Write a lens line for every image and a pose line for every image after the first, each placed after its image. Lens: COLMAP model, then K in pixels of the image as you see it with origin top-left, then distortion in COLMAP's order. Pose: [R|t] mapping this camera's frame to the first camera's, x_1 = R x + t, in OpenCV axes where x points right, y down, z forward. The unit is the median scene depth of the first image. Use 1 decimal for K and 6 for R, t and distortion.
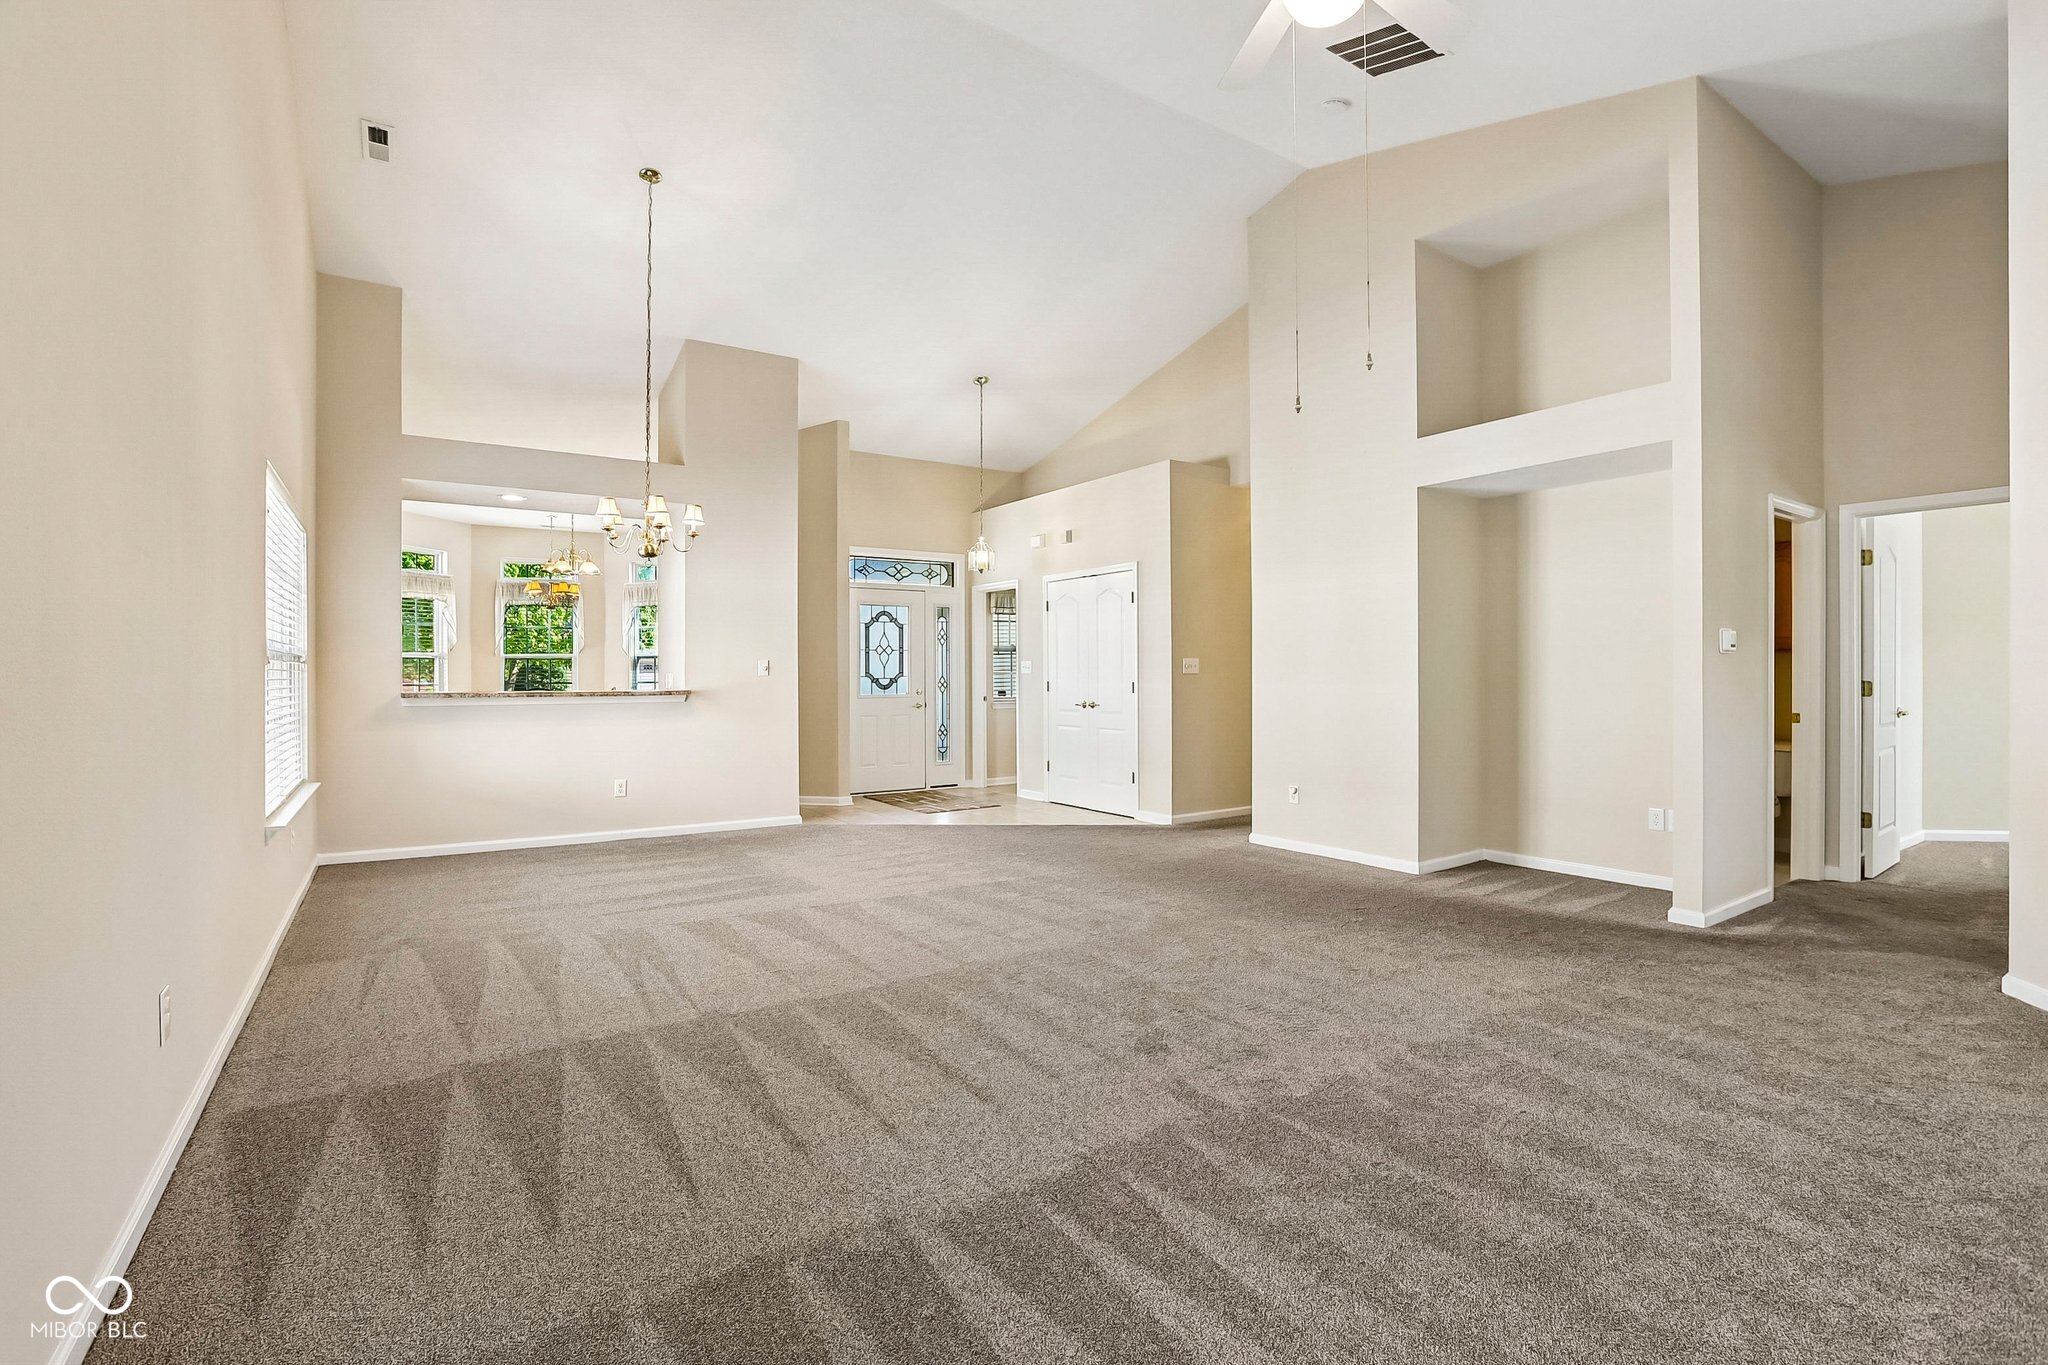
lens RADIAL K [[934.8, 0, 1039.7], [0, 934.8, 676.5], [0, 0, 1]] dist [-0.032620, 0.007330]
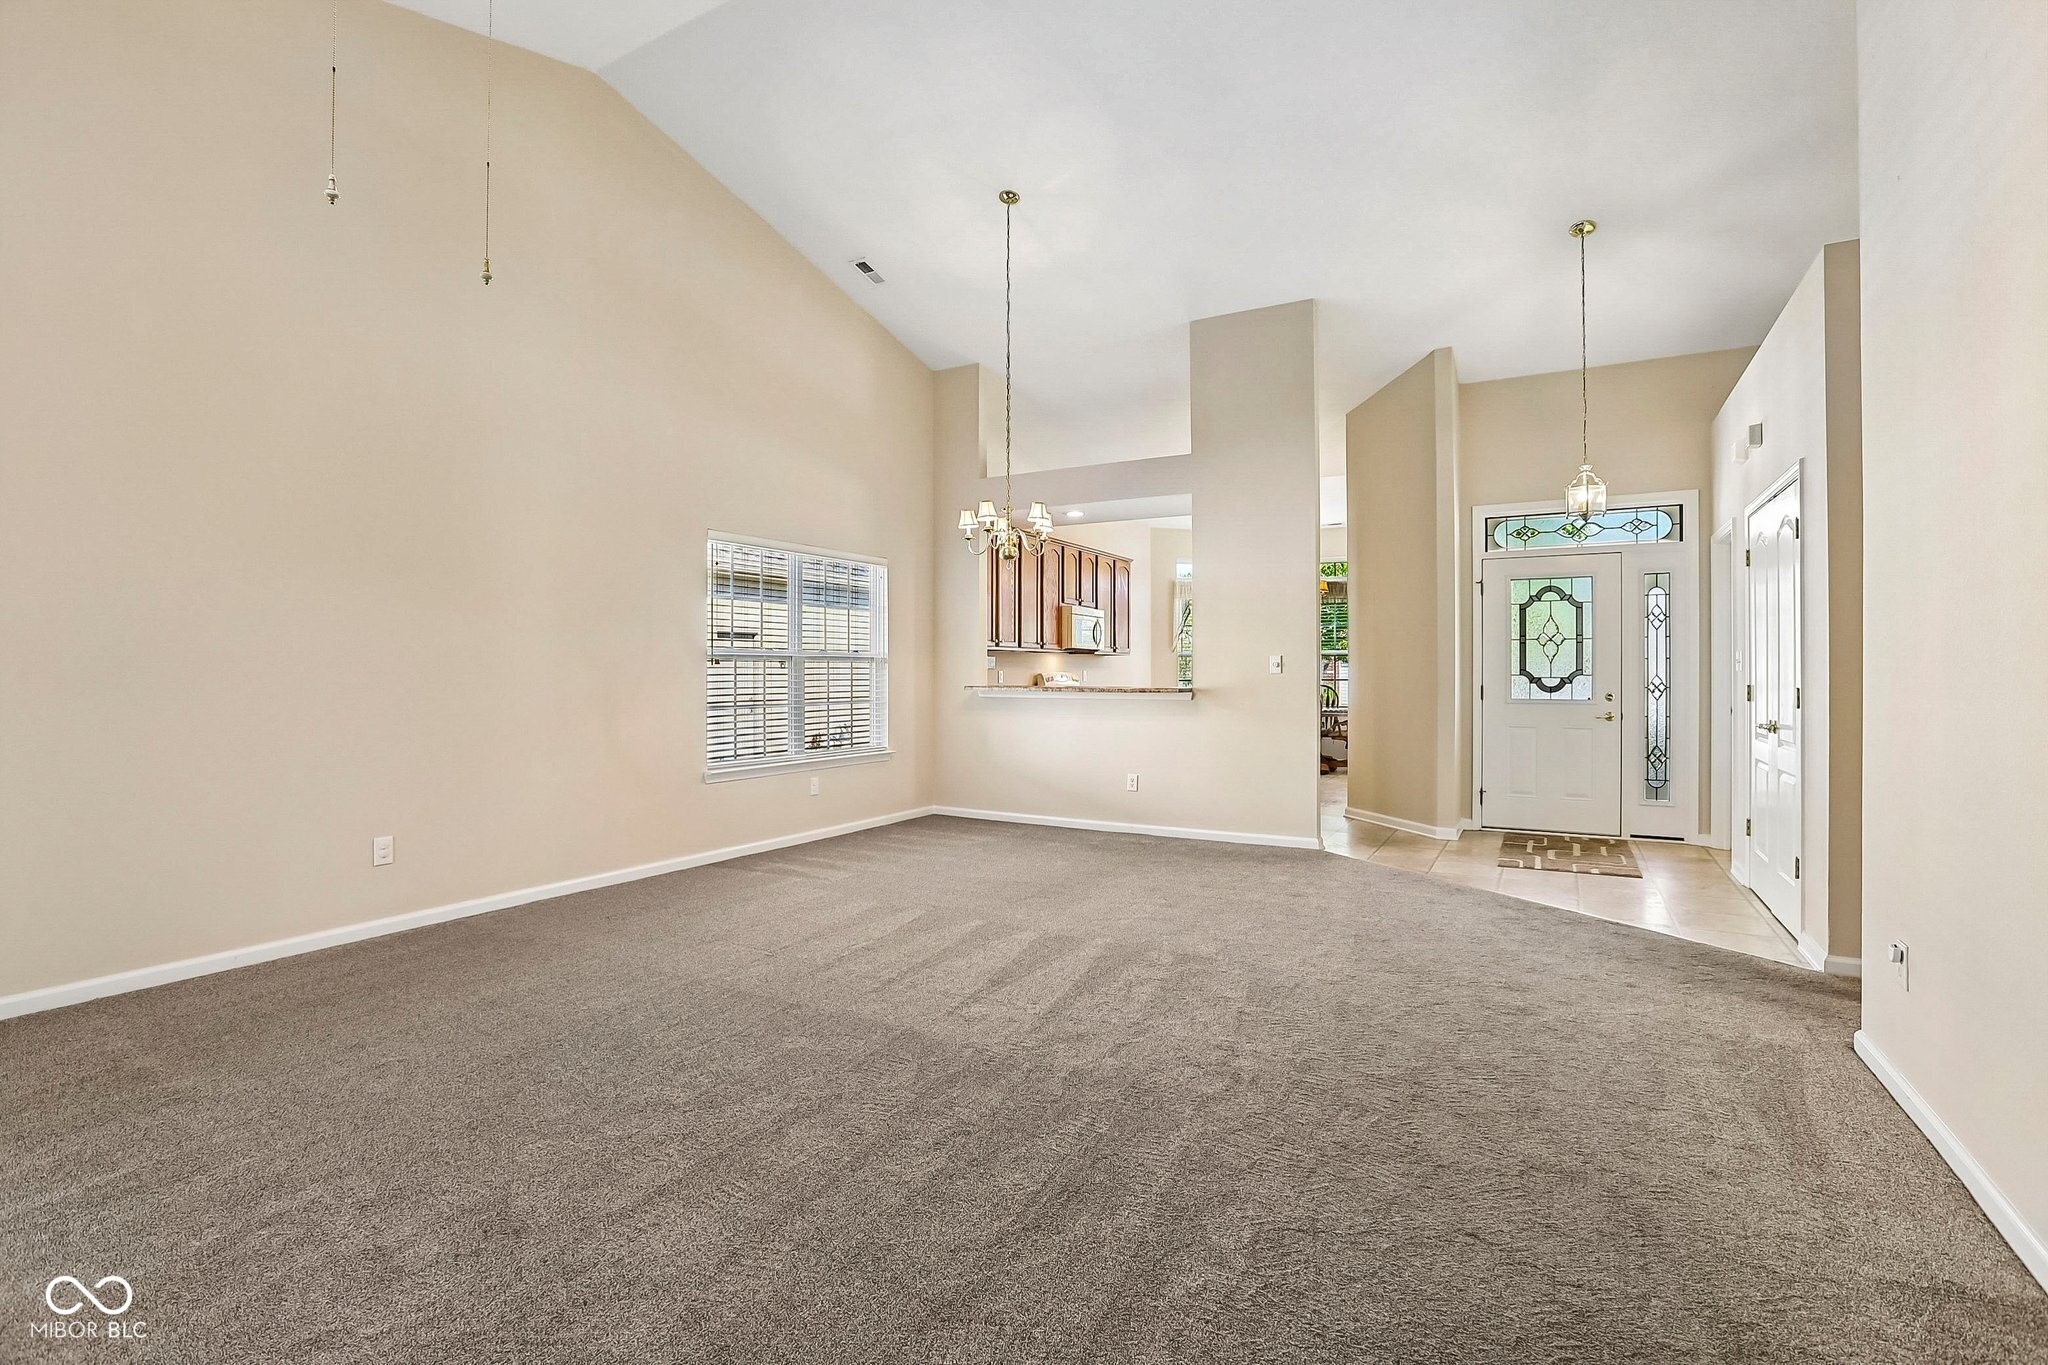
lens RADIAL K [[934.8, 0, 1034.3], [0, 934.8, 676.1], [0, 0, 1]] dist [-0.032620, 0.007330]
pose [[0.448007, 0.003924, -0.894021, 0.303397], [-0.003079, 0.999991, 0.002846, 0.000022], [0.894025, 0.001477, 0.448015, 0.310732]]
